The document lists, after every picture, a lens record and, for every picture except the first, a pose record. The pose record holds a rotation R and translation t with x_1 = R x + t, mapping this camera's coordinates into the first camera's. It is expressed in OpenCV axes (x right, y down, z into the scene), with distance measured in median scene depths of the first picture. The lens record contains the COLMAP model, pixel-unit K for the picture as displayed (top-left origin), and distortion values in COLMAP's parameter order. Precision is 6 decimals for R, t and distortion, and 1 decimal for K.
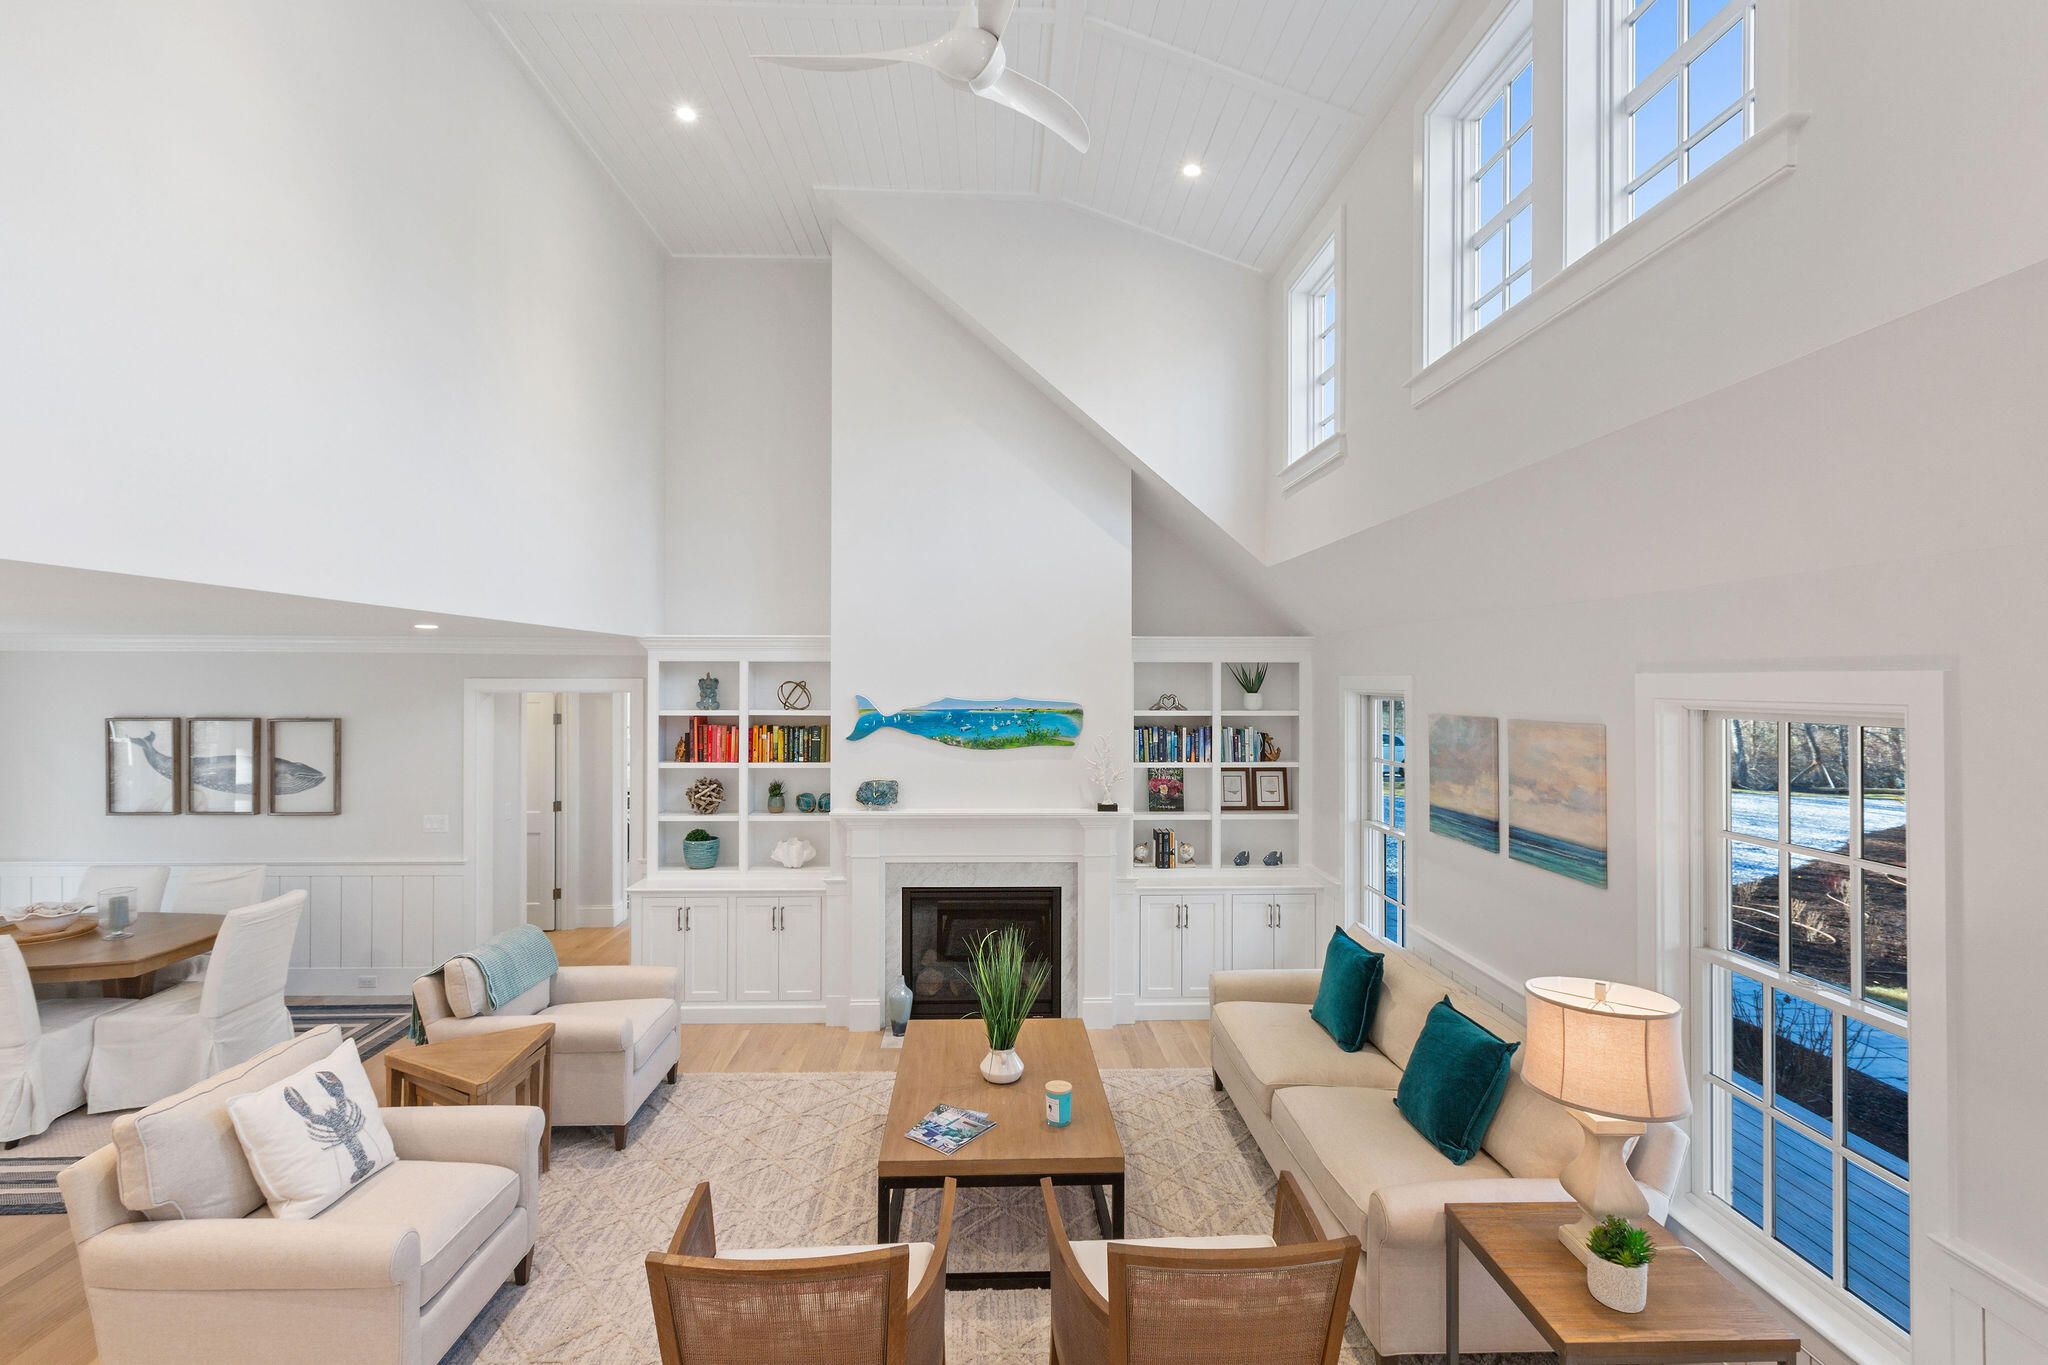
lens RADIAL K [[924.5, 0, 1015.5], [0, 924.5, 678.7], [0, 0, 1]] dist [0.003036, 0.000088]
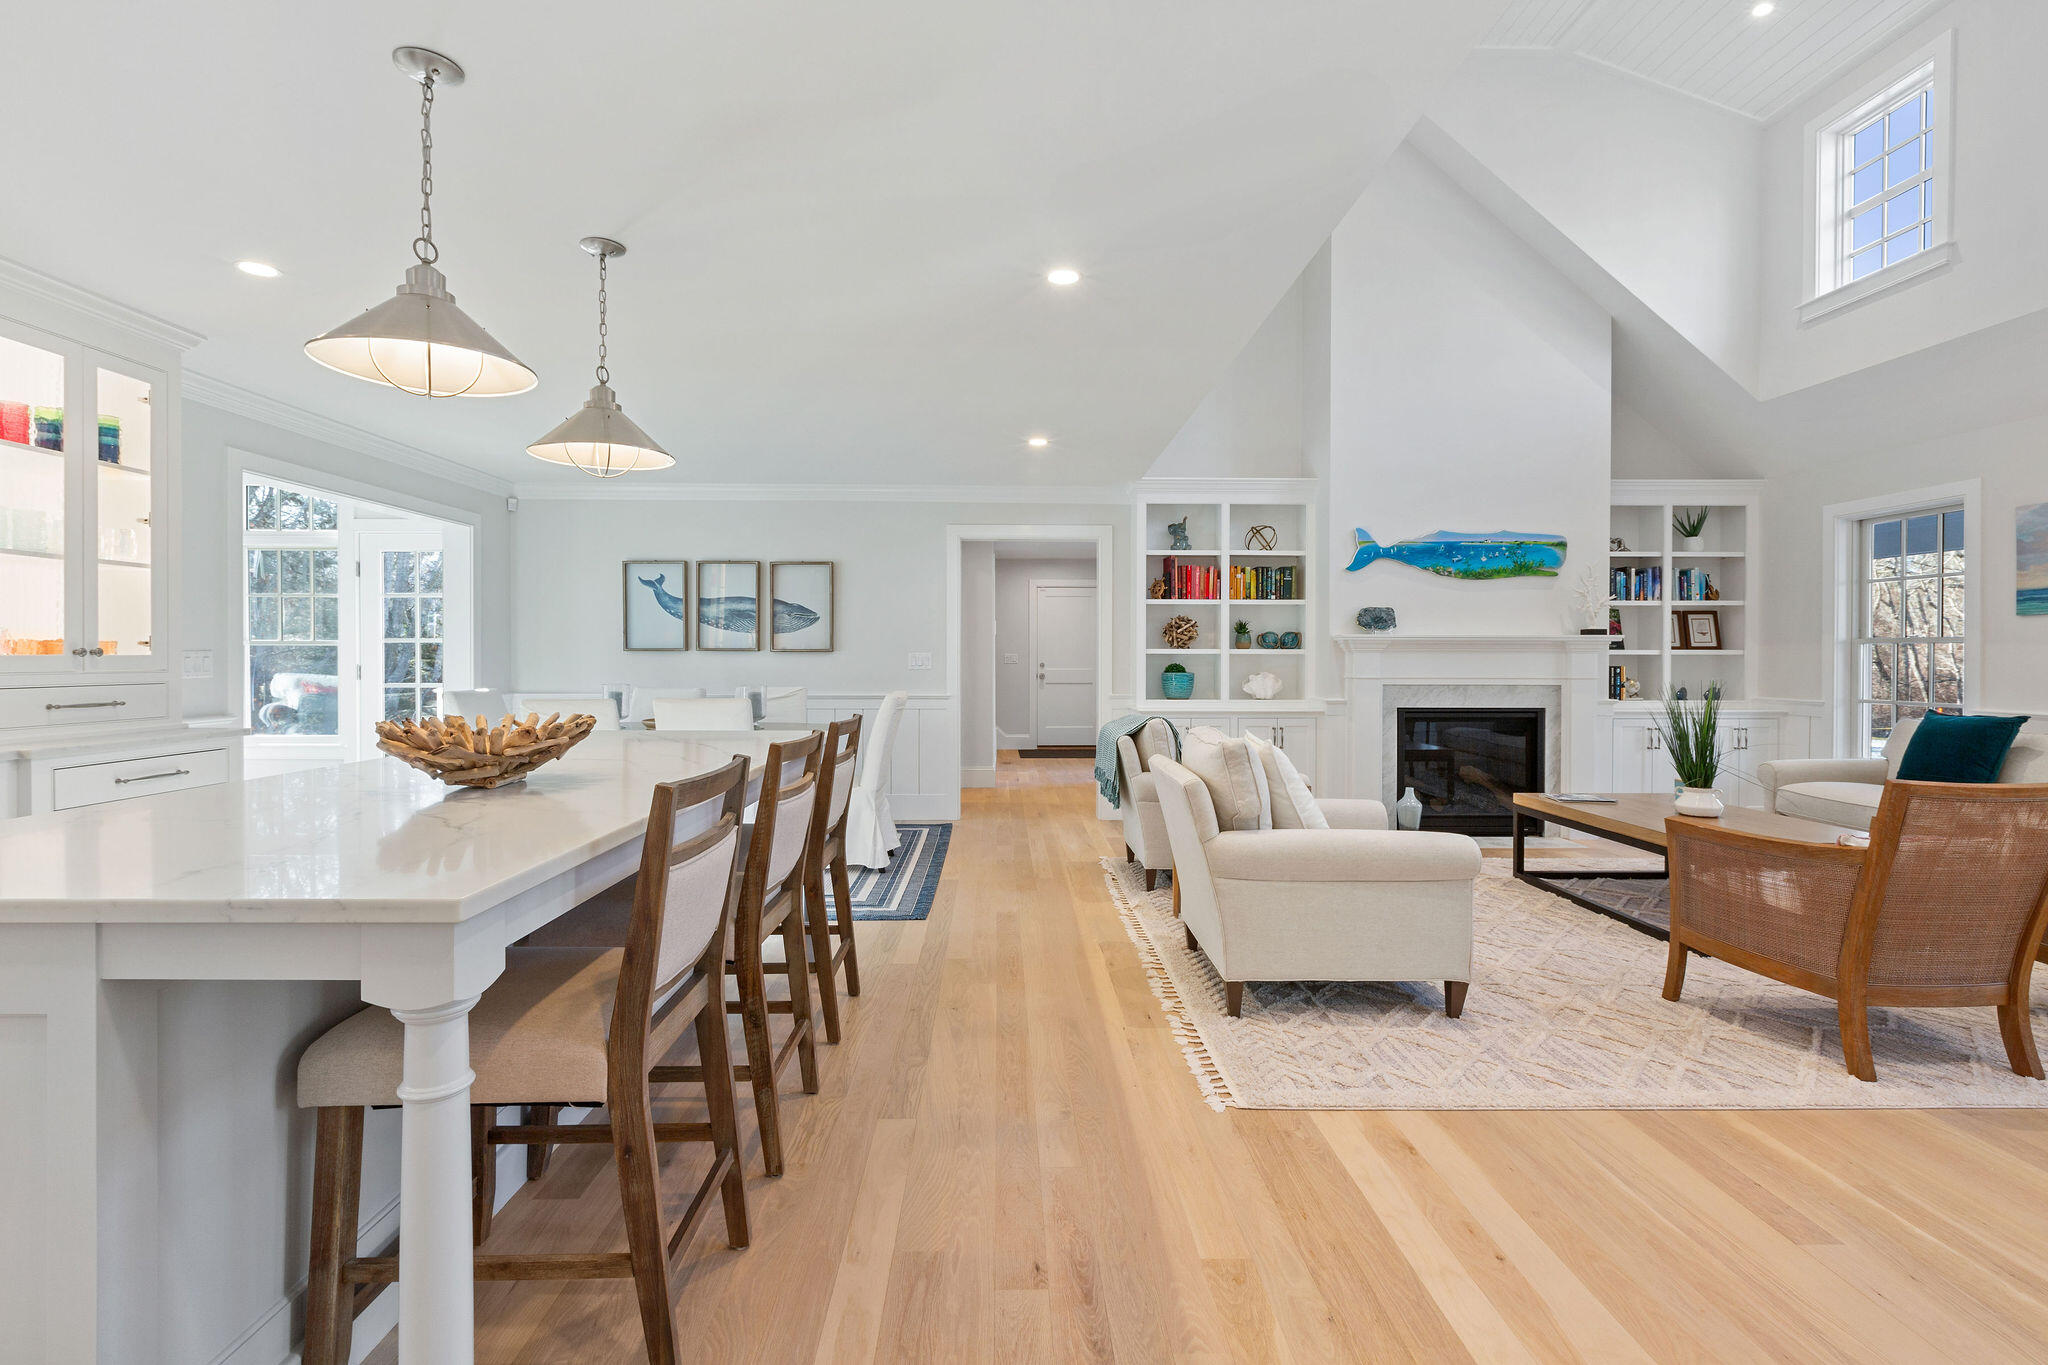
lens RADIAL K [[924.5, 0, 1017.7], [0, 924.5, 662.6], [0, 0, 1]] dist [0.003036, 0.000088]
pose [[0.999933, 0.001131, -0.011514, -0.535549], [-0.001076, 0.999988, 0.004798, 0.163980], [0.011519, -0.004785, 0.999922, -0.075551]]
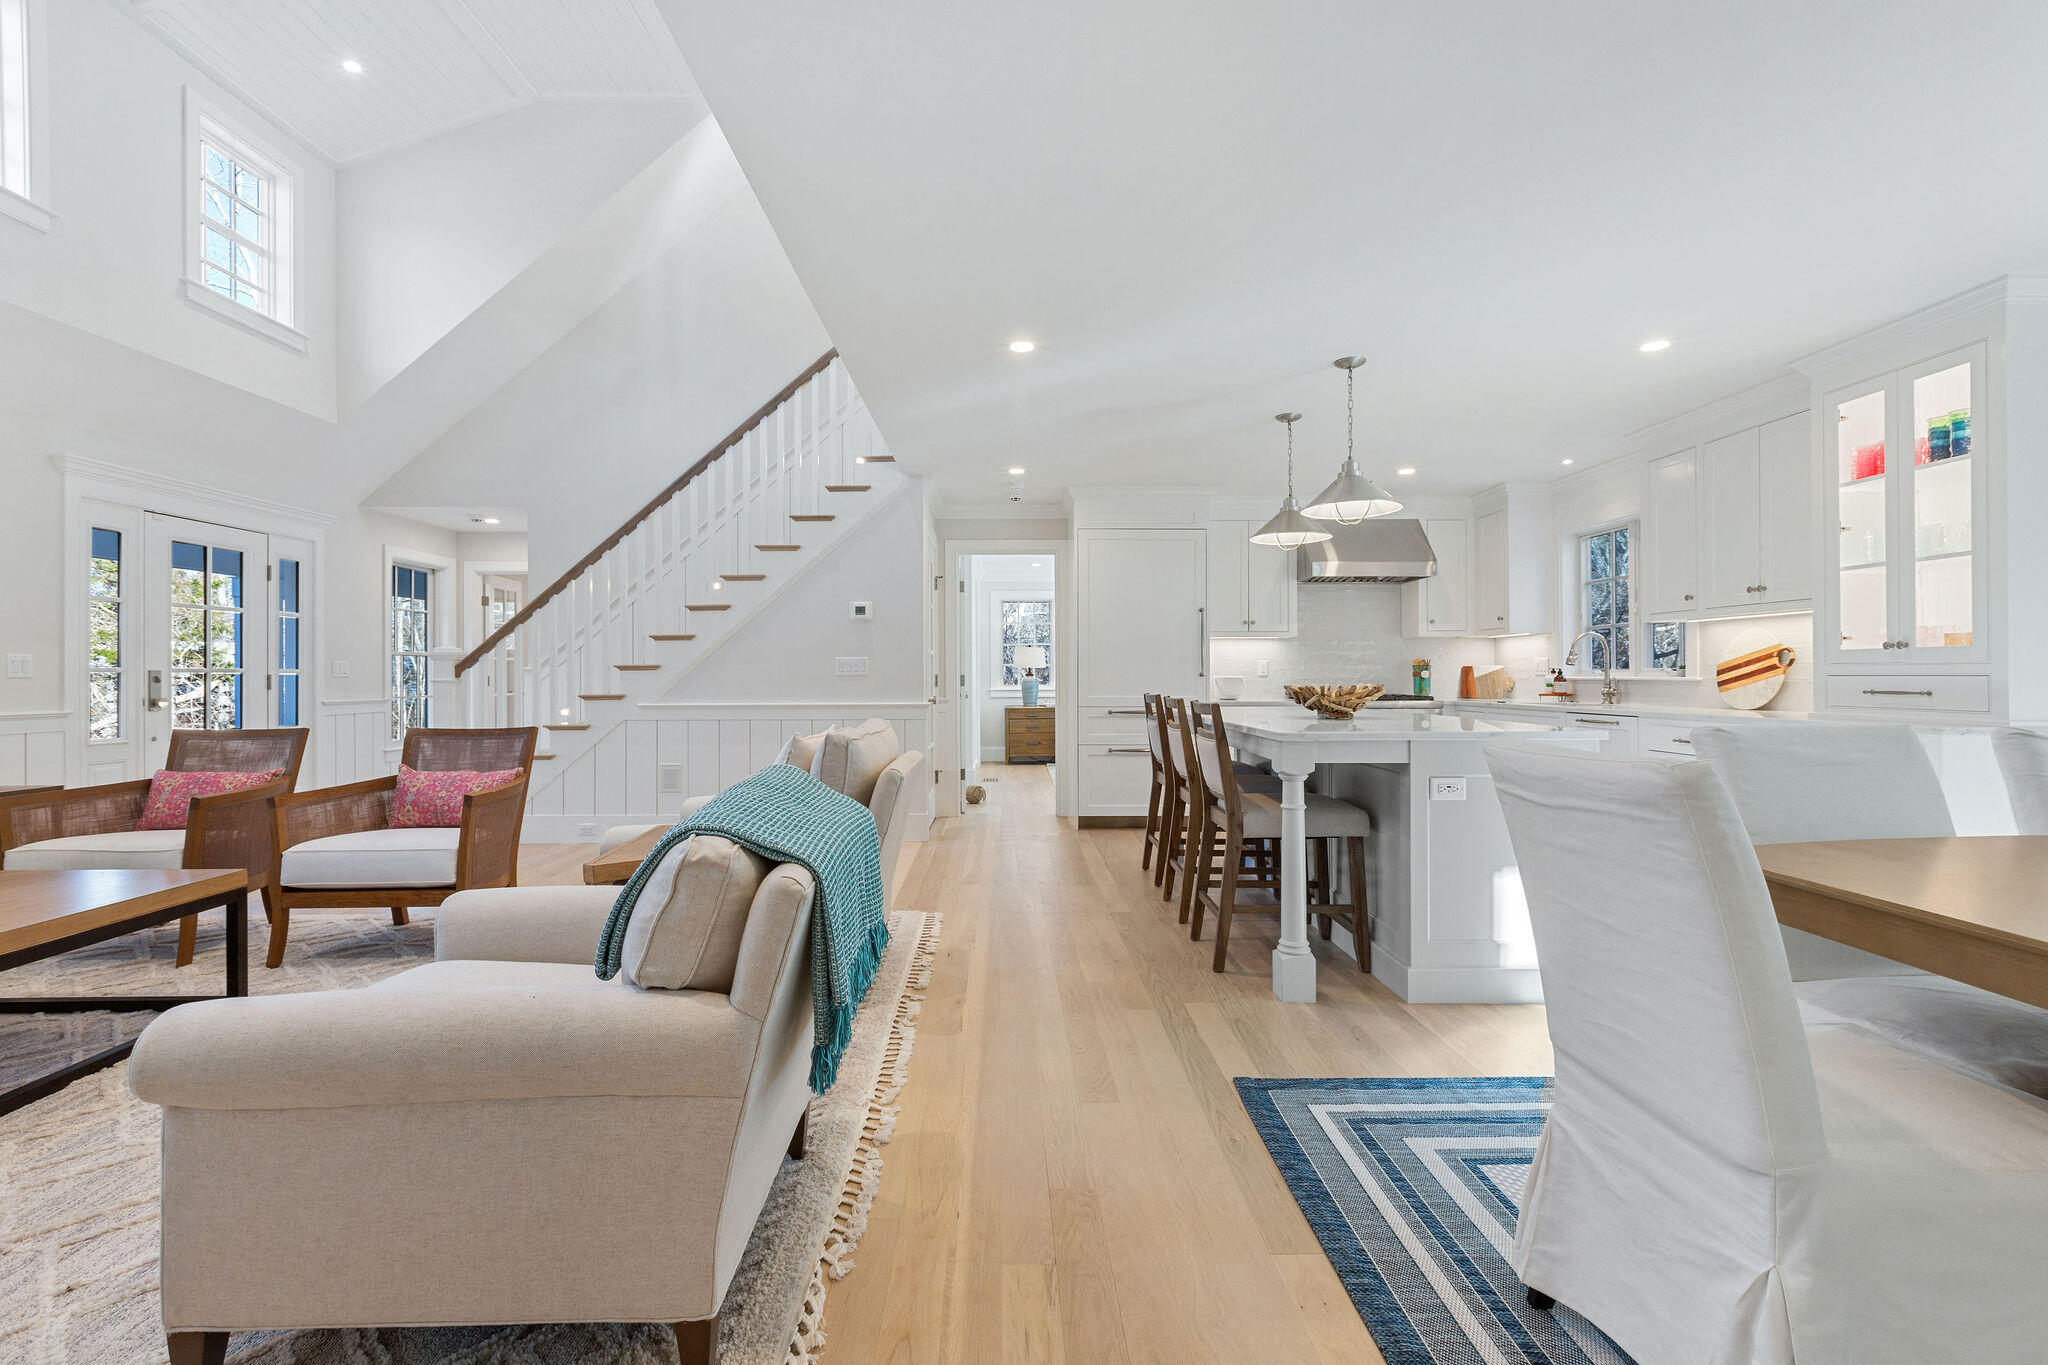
lens RADIAL K [[924.5, 0, 1012.1], [0, 924.5, 672.9], [0, 0, 1]] dist [0.003036, 0.000088]
pose [[-0.999837, 0.001824, 0.017982, -0.520452], [0.001817, 0.999998, -0.000454, 0.178616], [-0.017983, -0.000421, -0.999838, 1.063203]]
